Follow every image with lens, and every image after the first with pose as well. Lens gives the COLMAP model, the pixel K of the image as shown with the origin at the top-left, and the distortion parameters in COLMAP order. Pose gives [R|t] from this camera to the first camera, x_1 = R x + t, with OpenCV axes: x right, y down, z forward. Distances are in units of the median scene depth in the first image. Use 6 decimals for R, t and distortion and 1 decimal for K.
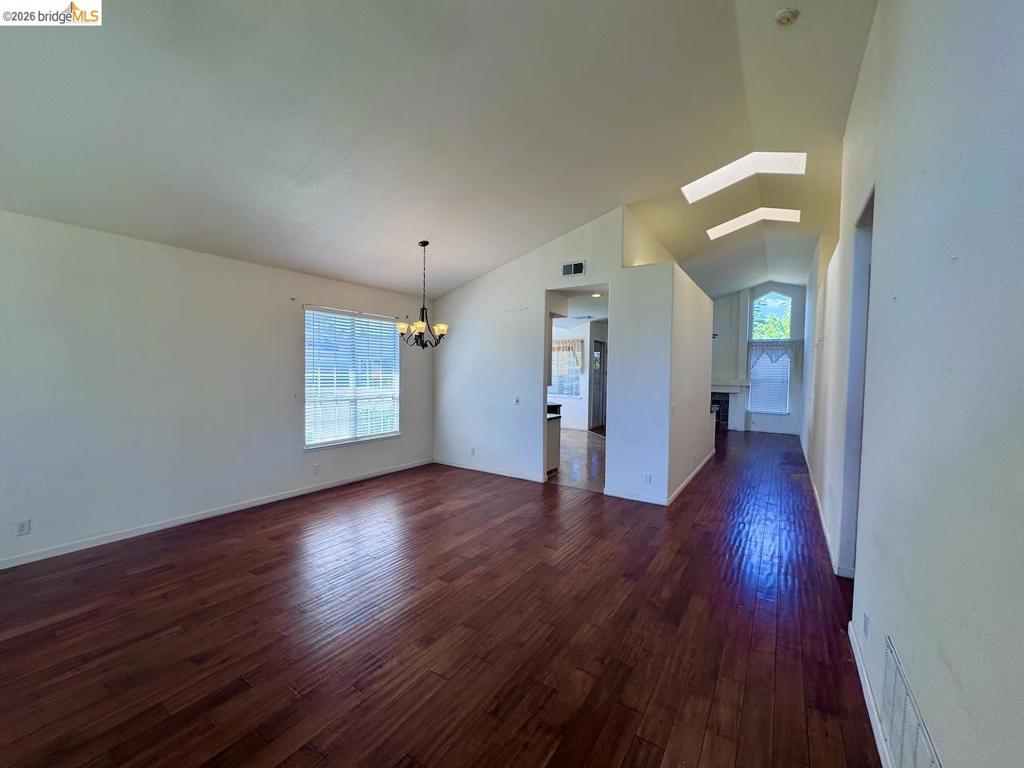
lens RADIAL K [[411.2, 0, 512.4], [0, 411.2, 384.1], [0, 0, 1]] dist [-0.005920, 0.001334]
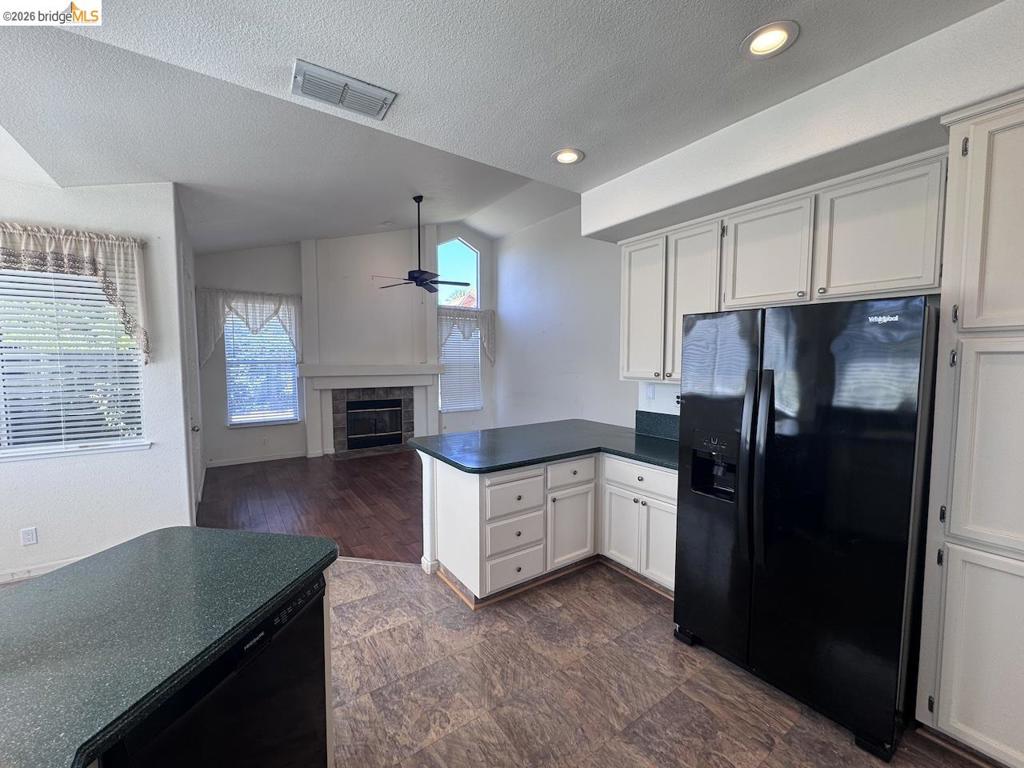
lens RADIAL K [[411.2, 0, 511.3], [0, 411.2, 386.4], [0, 0, 1]] dist [-0.005920, 0.001334]
pose [[0.368596, -0.078663, 0.926255, -0.004166], [0.036879, 0.996866, 0.069984, -0.019615], [-0.928858, 0.008364, 0.370342, 0.713296]]
